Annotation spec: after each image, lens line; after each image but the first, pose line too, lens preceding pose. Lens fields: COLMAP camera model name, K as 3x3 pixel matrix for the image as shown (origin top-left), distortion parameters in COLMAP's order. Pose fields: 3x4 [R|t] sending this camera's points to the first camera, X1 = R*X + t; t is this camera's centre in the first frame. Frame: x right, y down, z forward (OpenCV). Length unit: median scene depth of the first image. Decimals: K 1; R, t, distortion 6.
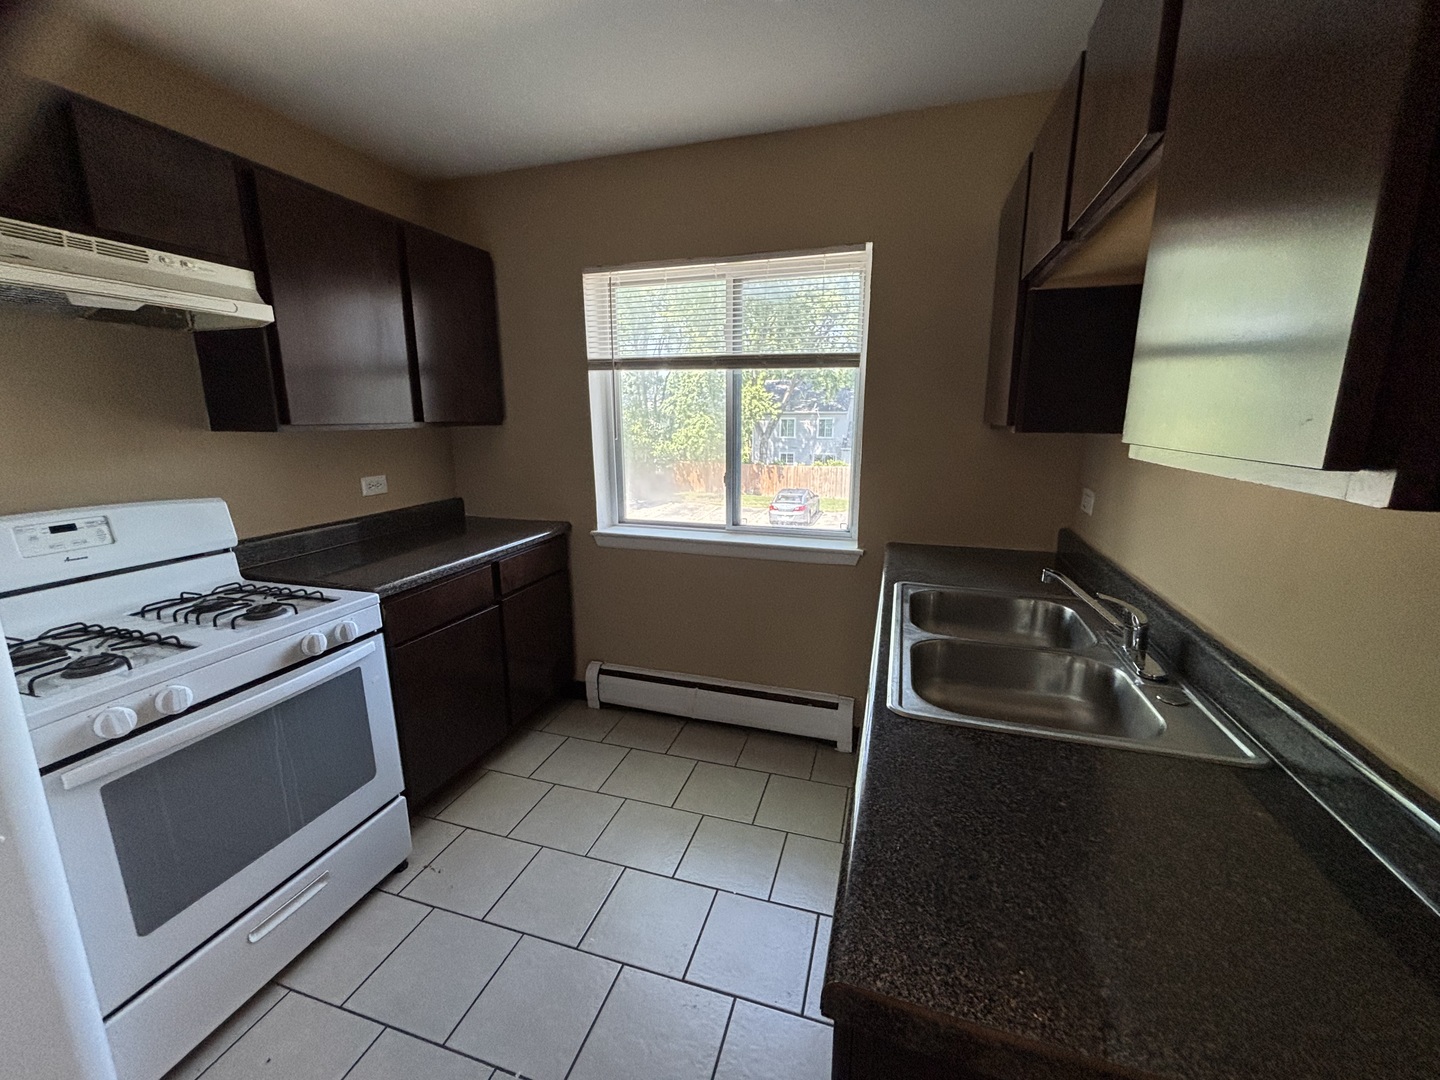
lens RADIAL K [[581.2, 0, 724.6], [0, 581.2, 537.7], [0, 0, 1]] dist [-0.001614, -0.000538]
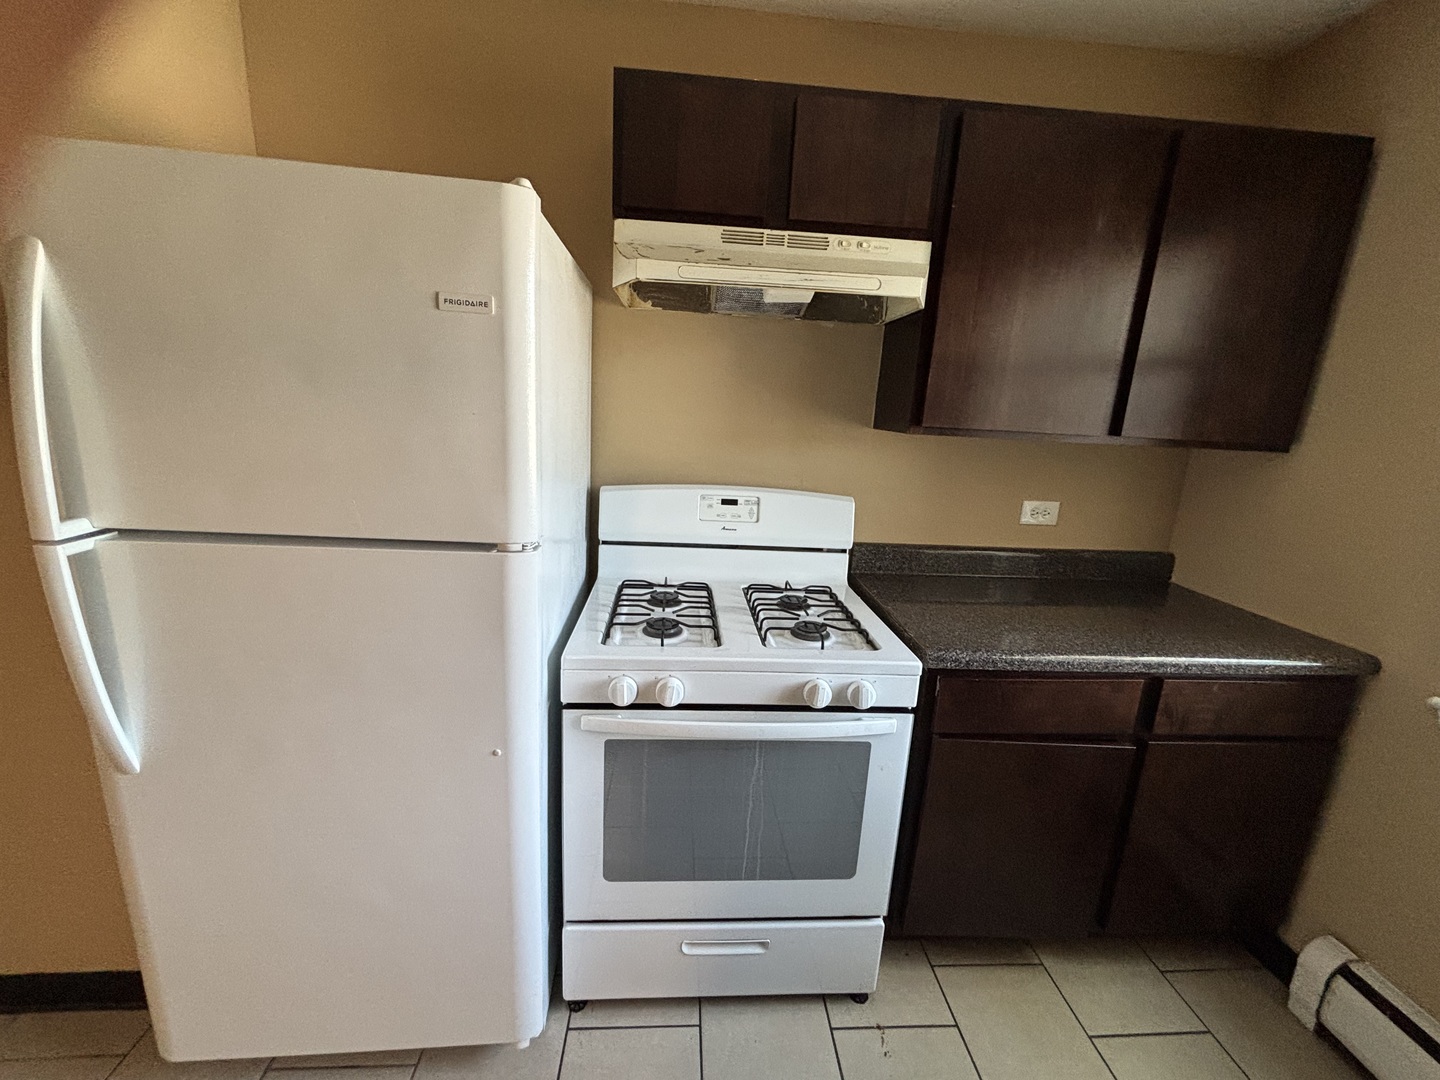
lens RADIAL K [[587.3, 0, 719.3], [0, 587.3, 538.3], [0, 0, 1]] dist [0.001626, 0.001104]
pose [[0.352986, 0.228958, -0.907182, -0.052244], [-0.245515, 0.958285, 0.146326, -0.091187], [0.902842, 0.171076, 0.394474, 0.427044]]
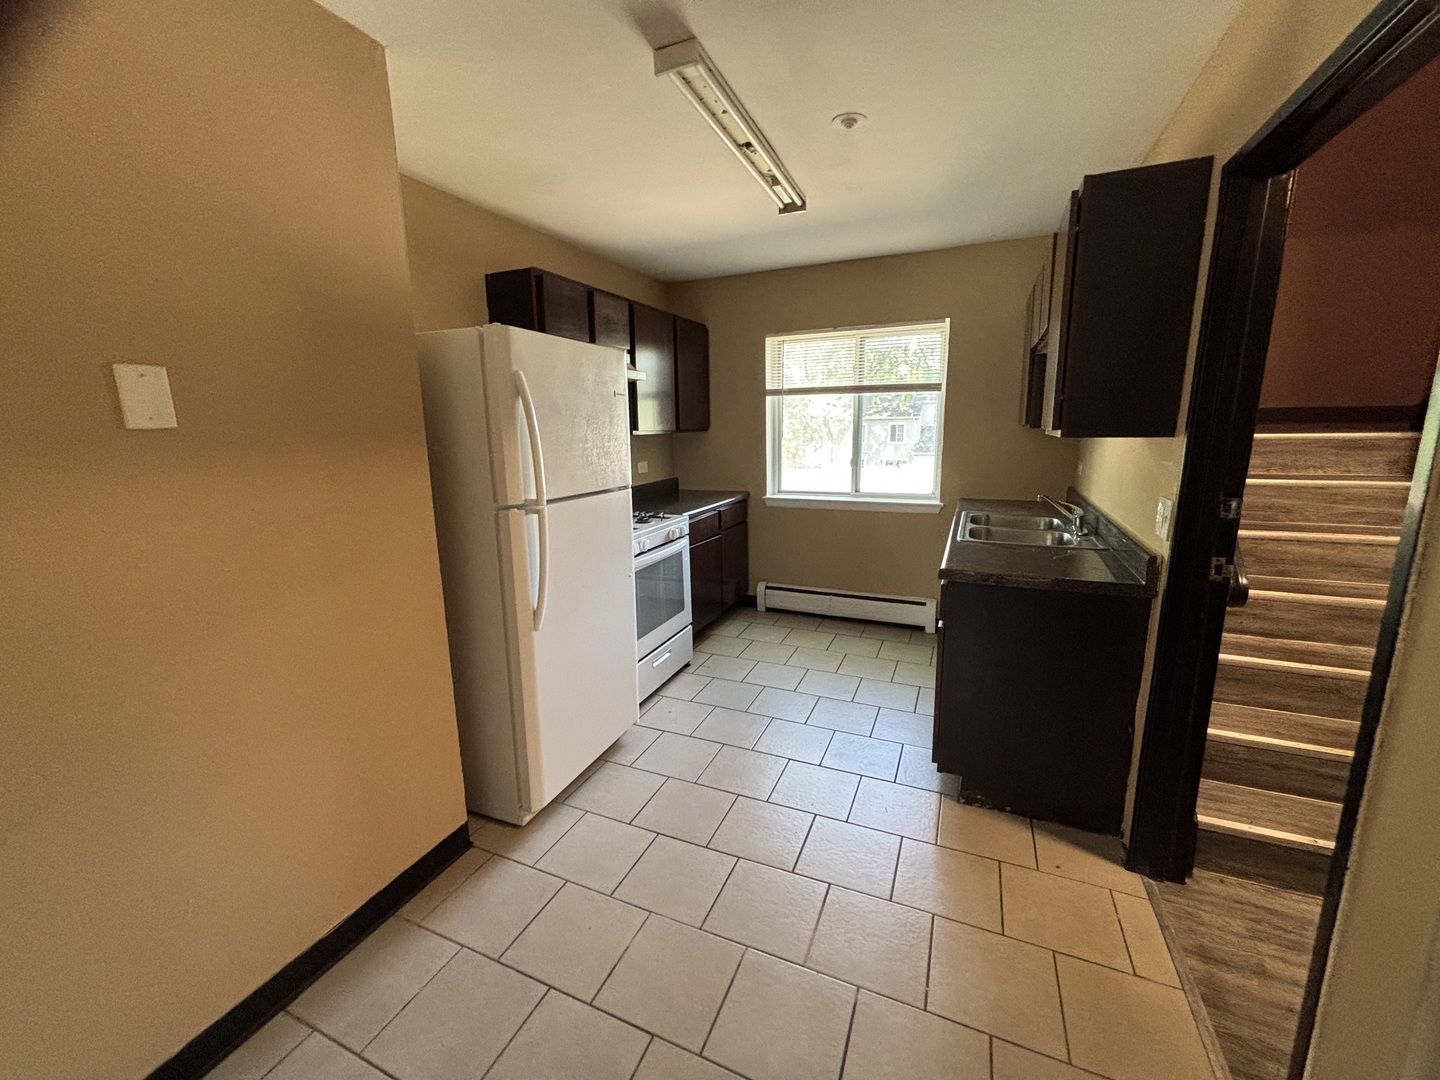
lens RADIAL K [[585.0, 0, 716.4], [0, 585.0, 535.5], [0, 0, 1]] dist [0.000218, -0.000063]
pose [[0.992259, 0.007602, -0.123952, -0.238297], [-0.009809, 0.999804, -0.017205, 0.184720], [0.123797, 0.018288, 0.992139, -0.890325]]
